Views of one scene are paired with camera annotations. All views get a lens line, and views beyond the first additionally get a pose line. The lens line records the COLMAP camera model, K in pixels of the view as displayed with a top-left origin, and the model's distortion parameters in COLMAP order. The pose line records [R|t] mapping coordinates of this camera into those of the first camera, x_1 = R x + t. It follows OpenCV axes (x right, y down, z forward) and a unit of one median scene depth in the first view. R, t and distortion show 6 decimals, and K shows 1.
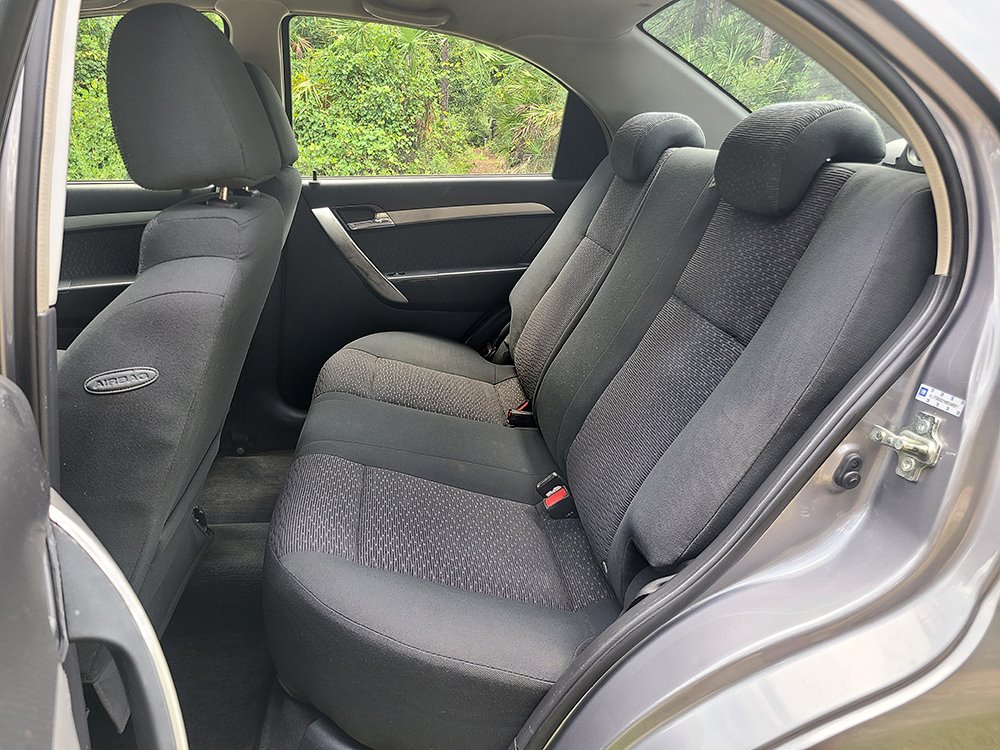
lens RADIAL K [[768.9, 0, 500.0], [0, 768.9, 375.0], [0, 0, 1]] dist [0.064708, -0.053016]
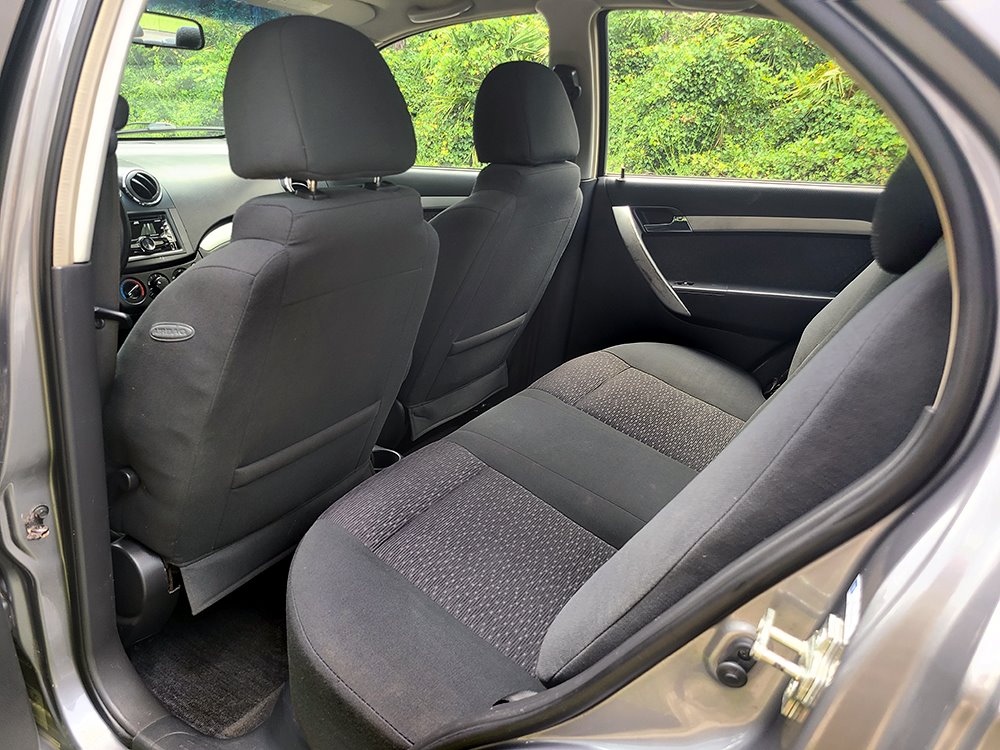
lens RADIAL K [[759.8, 0, 500.0], [0, 759.8, 375.0], [0, 0, 1]] dist [0.059871, -0.002502]
pose [[0.782183, 0.215635, -0.584544, 0.252196], [-0.207425, 0.974804, 0.082043, -0.052801], [0.587508, 0.057076, 0.807203, 0.134719]]
